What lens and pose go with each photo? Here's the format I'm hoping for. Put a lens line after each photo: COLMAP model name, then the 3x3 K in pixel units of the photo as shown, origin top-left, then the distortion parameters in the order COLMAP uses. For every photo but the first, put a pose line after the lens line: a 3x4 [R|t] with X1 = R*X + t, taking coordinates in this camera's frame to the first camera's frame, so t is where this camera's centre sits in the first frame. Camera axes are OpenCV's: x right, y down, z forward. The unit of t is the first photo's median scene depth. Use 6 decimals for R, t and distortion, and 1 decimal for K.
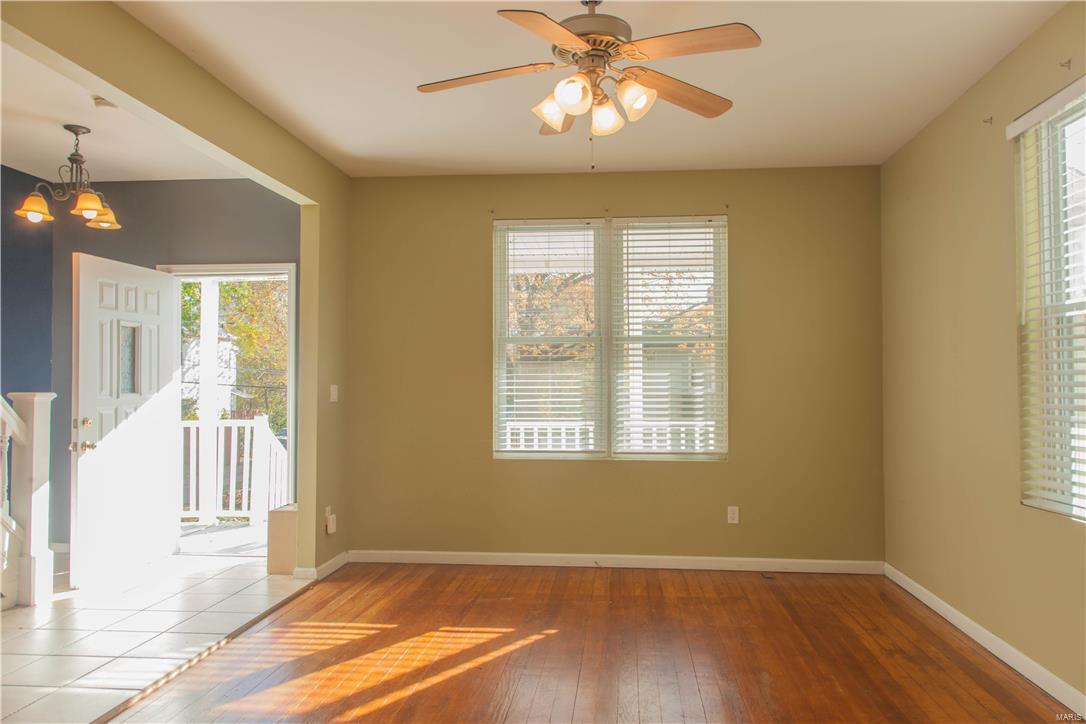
lens RADIAL K [[750.0, 0, 543.0], [0, 750.0, 362.0], [0, 0, 1]] dist [-0.000762, 0.001363]
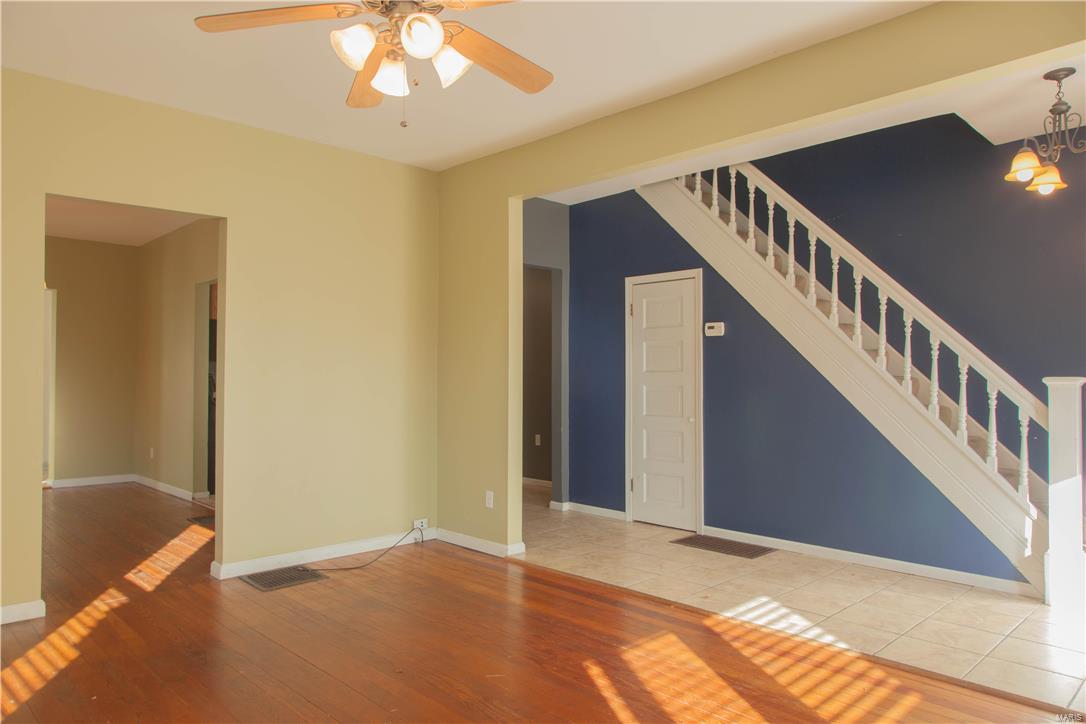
lens RADIAL K [[708.1, 0, 543.0], [0, 708.1, 362.0], [0, 0, 1]] dist [-0.004283, -0.000983]
pose [[-0.637490, -0.014241, -0.770327, 0.466130], [0.021540, 0.999109, -0.036296, 0.047030], [0.770157, -0.039731, -0.636615, 1.262779]]
